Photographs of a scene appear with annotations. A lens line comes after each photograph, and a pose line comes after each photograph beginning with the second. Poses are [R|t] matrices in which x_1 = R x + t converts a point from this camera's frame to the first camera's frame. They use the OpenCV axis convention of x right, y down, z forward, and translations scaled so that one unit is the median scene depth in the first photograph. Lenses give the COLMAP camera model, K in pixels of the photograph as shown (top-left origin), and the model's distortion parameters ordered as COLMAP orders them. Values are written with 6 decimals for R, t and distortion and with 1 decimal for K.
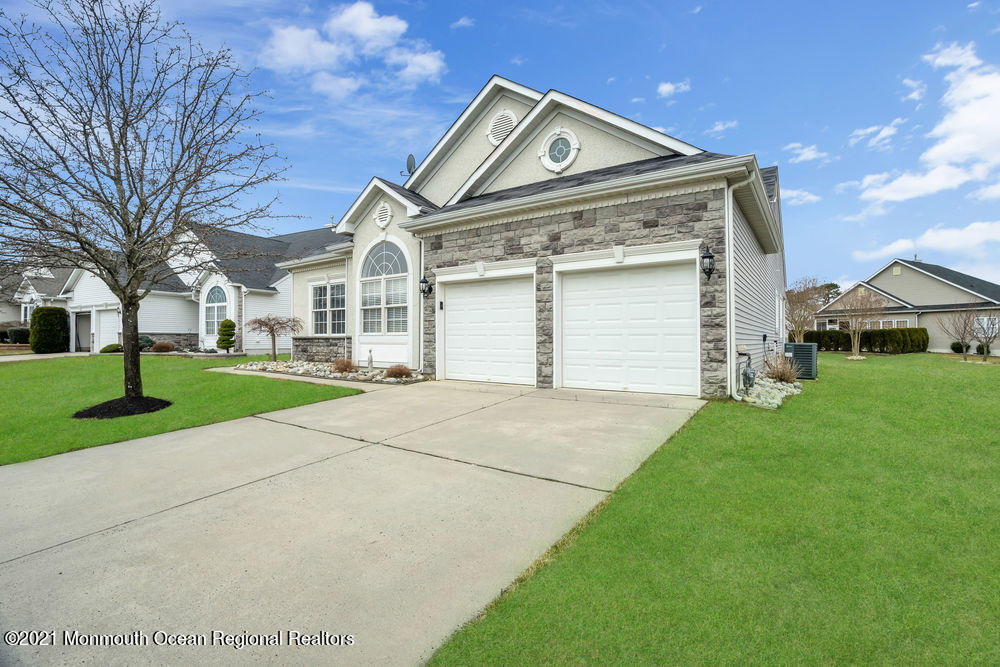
lens RADIAL K [[458.7, 0, 498.3], [0, 458.7, 328.4], [0, 0, 1]] dist [-0.001702, 0.000405]
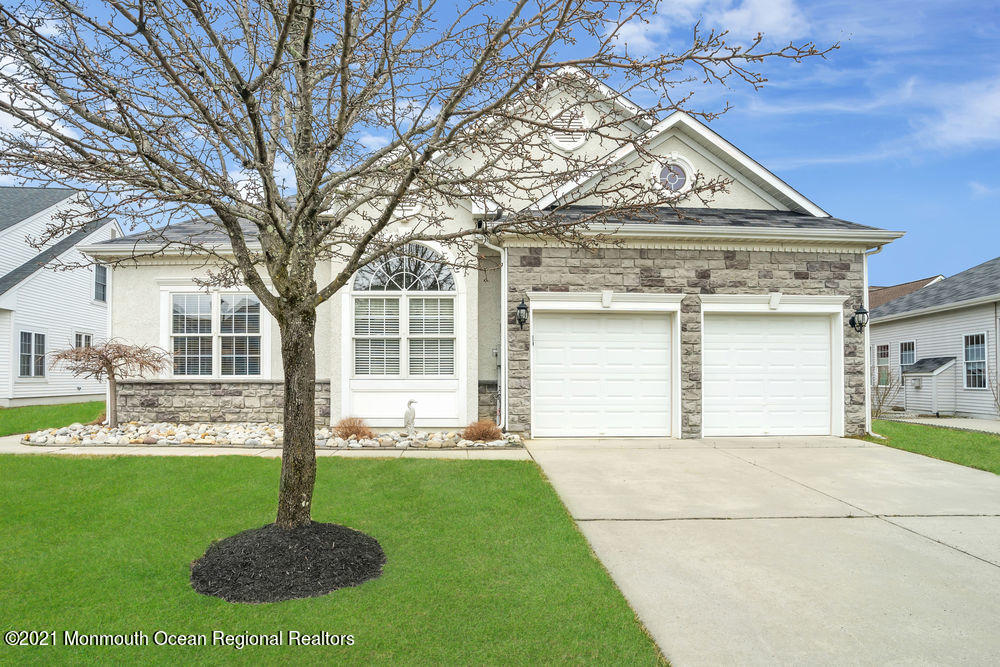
lens RADIAL K [[458.7, 0, 422.6], [0, 458.7, 375.4], [0, 0, 1]] dist [-0.001702, 0.000405]
pose [[0.797165, 0.009474, 0.603687, -0.866858], [-0.014371, 0.999891, 0.003285, 0.009753], [-0.603591, -0.011295, 0.797214, 0.592783]]
